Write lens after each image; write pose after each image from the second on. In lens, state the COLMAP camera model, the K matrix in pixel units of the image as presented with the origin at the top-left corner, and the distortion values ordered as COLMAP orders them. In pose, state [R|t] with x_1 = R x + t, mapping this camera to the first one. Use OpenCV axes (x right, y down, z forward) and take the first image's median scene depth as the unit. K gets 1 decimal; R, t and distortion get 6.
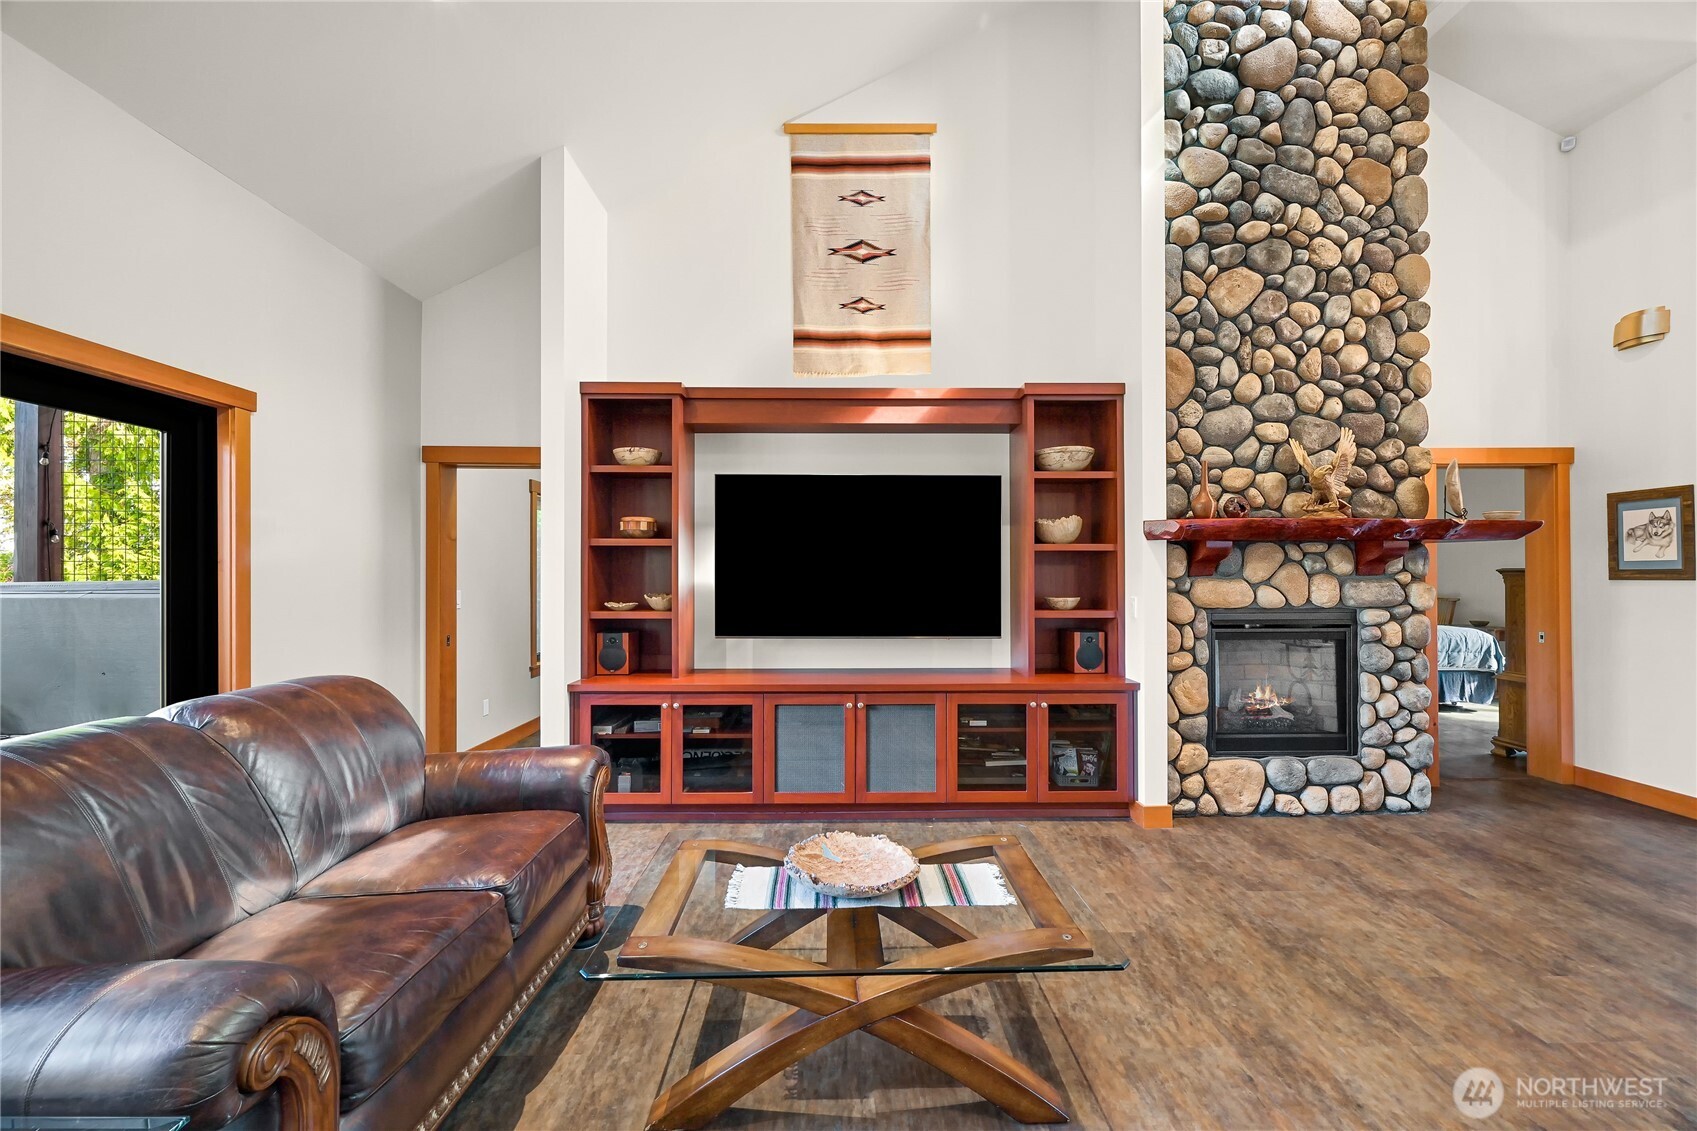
lens RADIAL K [[667.2, 0, 851.5], [0, 667.2, 572.0], [0, 0, 1]] dist [-0.000171, 0.000039]
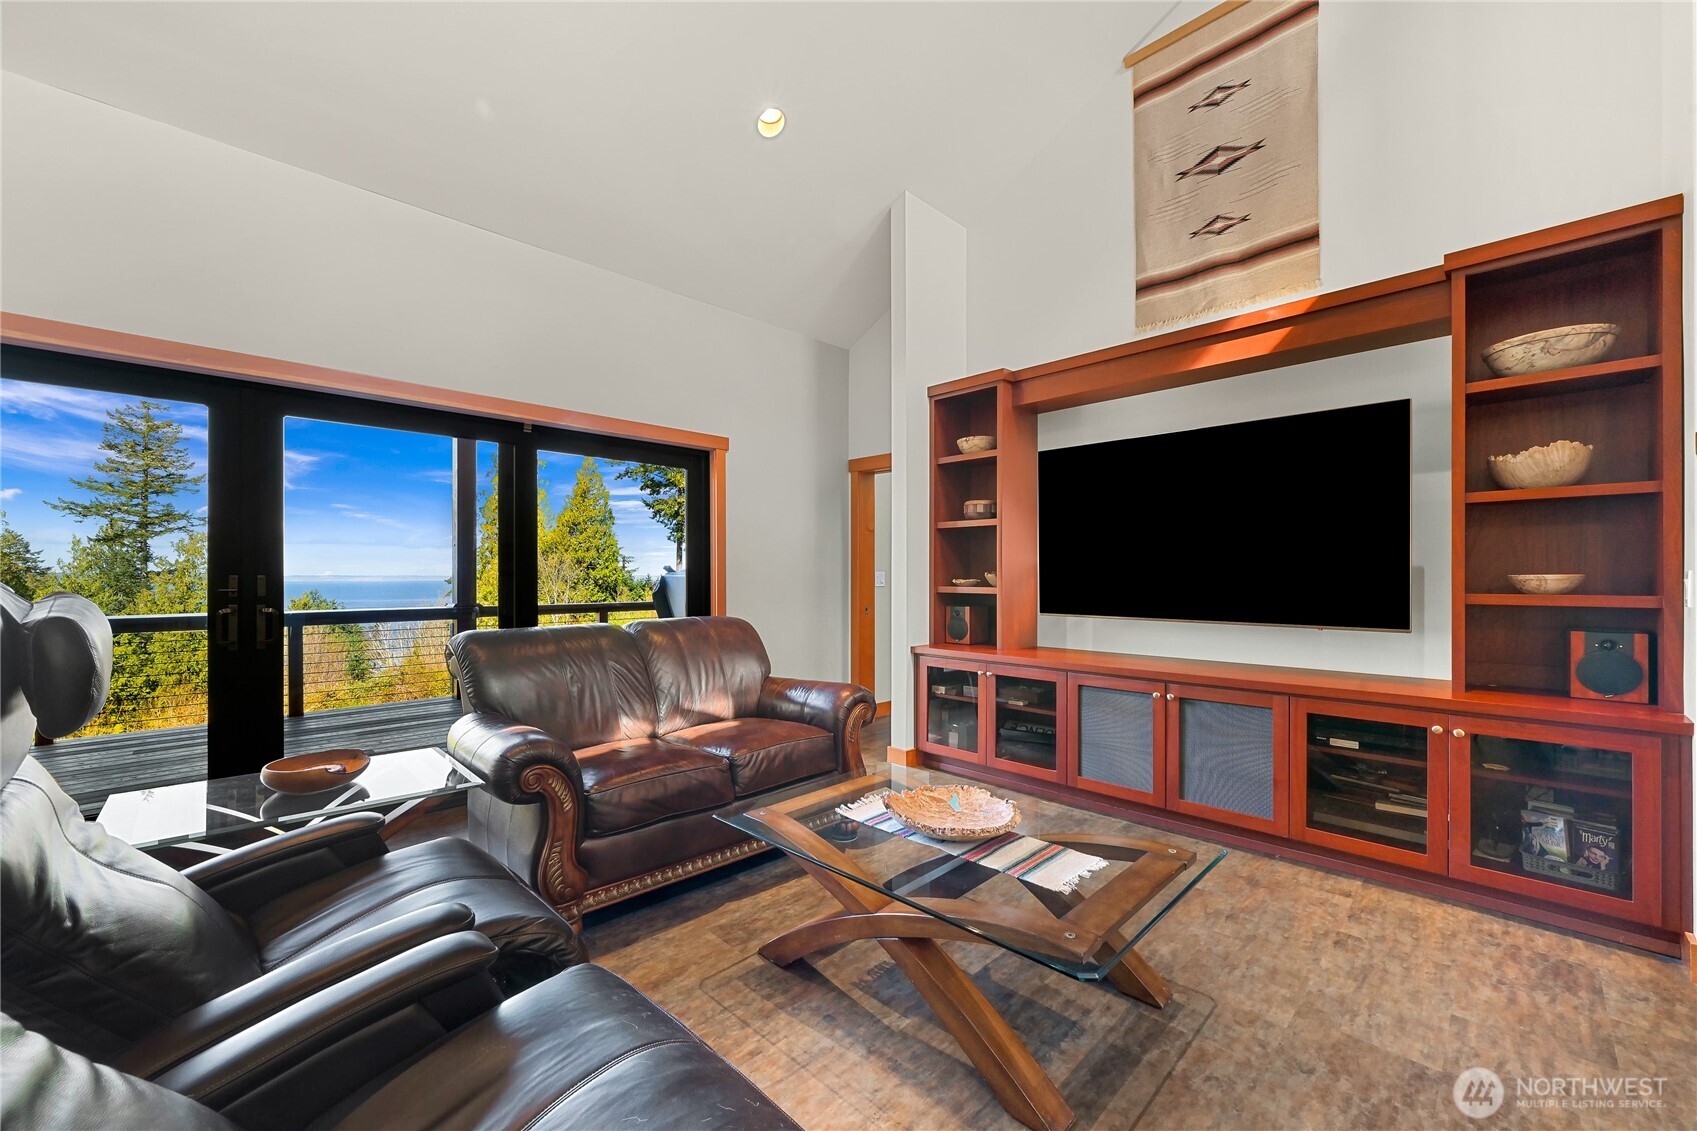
lens RADIAL K [[673.1, 0, 843.0], [0, 673.1, 577.6], [0, 0, 1]] dist [0.000710, 0.000018]
pose [[0.688409, 0.002738, -0.725317, 0.333379], [0.001642, 0.999984, 0.005333, 0.037825], [0.725320, -0.004862, 0.688394, 0.088388]]
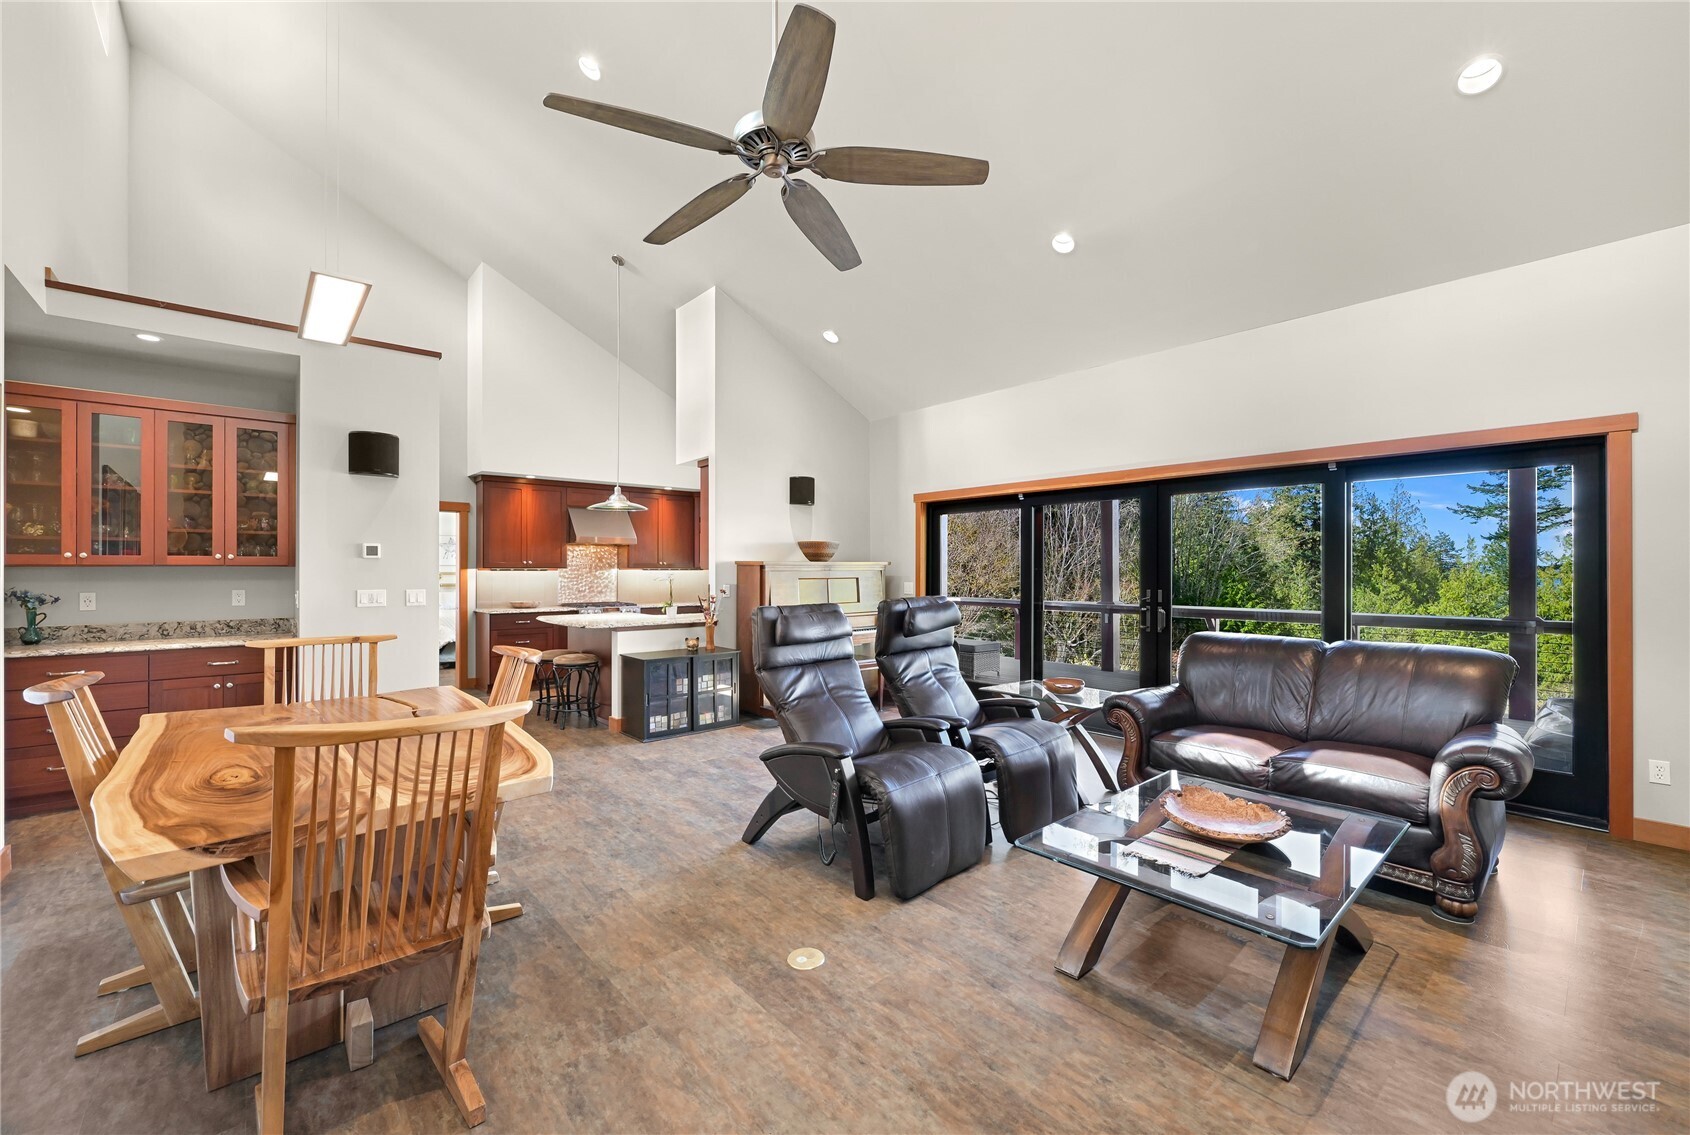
lens RADIAL K [[689.1, 0, 845.0], [0, 689.1, 567.5], [0, 0, 1]] dist [-0.001322, -0.000348]
pose [[-0.757959, -0.000845, -0.652302, 0.722870], [0.003319, 0.999981, -0.005153, -0.008404], [0.652294, -0.006071, -0.757942, 0.840374]]
